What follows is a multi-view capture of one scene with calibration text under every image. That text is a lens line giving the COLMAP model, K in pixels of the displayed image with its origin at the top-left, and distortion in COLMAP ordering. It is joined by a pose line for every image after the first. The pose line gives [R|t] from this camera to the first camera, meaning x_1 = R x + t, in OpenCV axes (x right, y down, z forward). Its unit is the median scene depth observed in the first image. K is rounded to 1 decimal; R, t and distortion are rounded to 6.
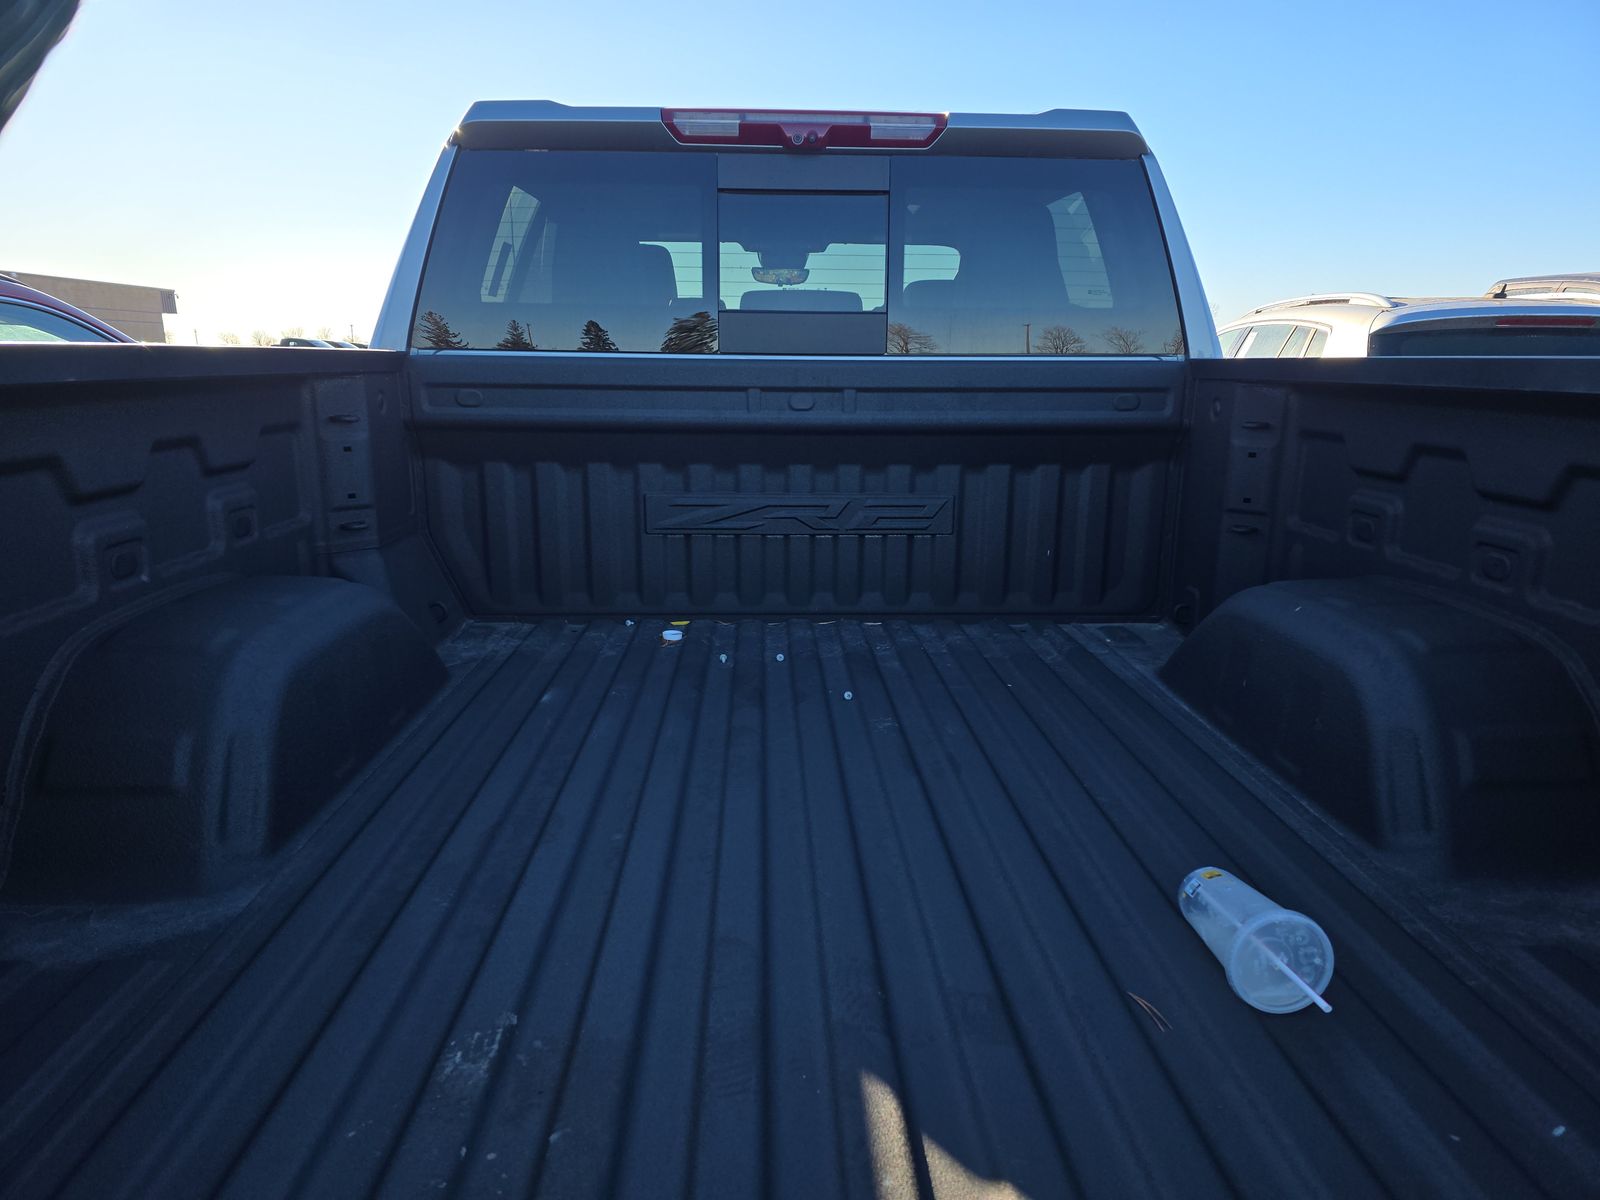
lens RADIAL K [[1076.6, 0, 799.1], [0, 1076.6, 596.1], [0, 0, 1]] dist [0.057742, -0.019853]
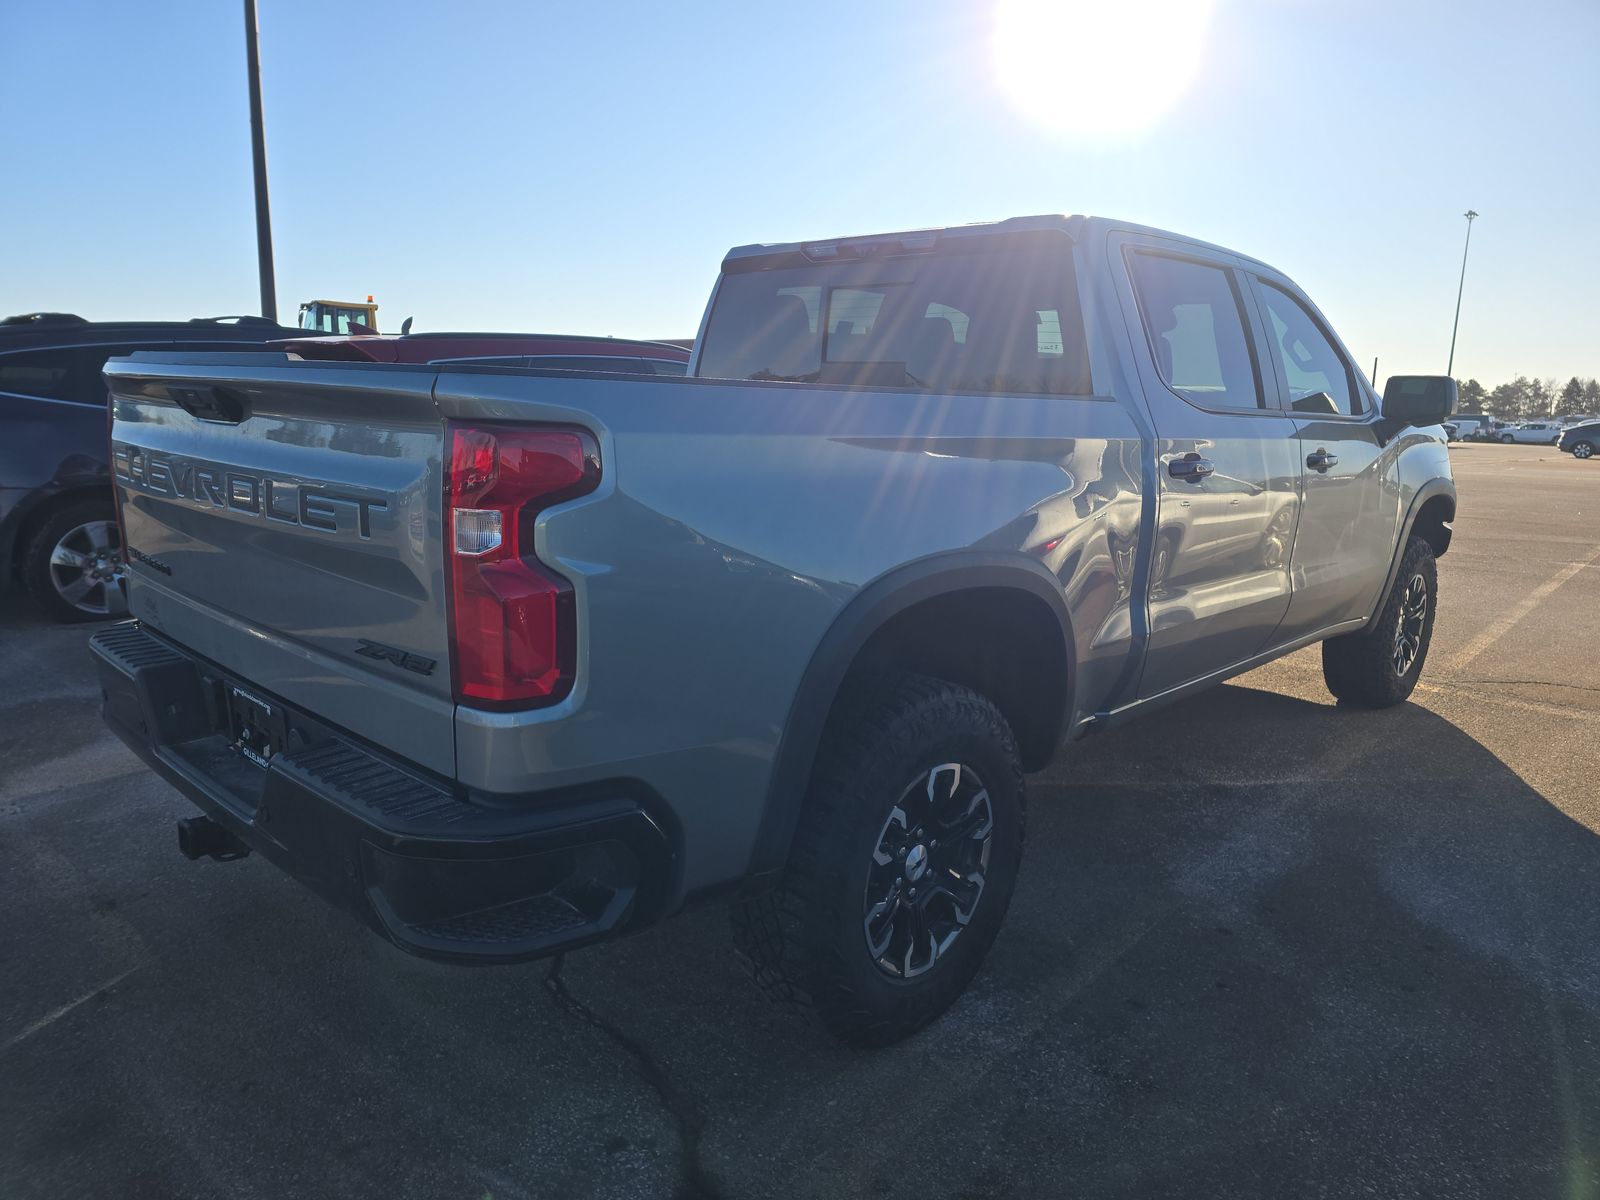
lens RADIAL K [[1076.6, 0, 803.4], [0, 1076.6, 595.2], [0, 0, 1]] dist [0.057742, -0.019853]
pose [[0.700665, 0.150616, -0.697412, 1.040320], [-0.187147, 0.982037, 0.024065, 0.040451], [0.688509, 0.113657, 0.716266, -0.118431]]
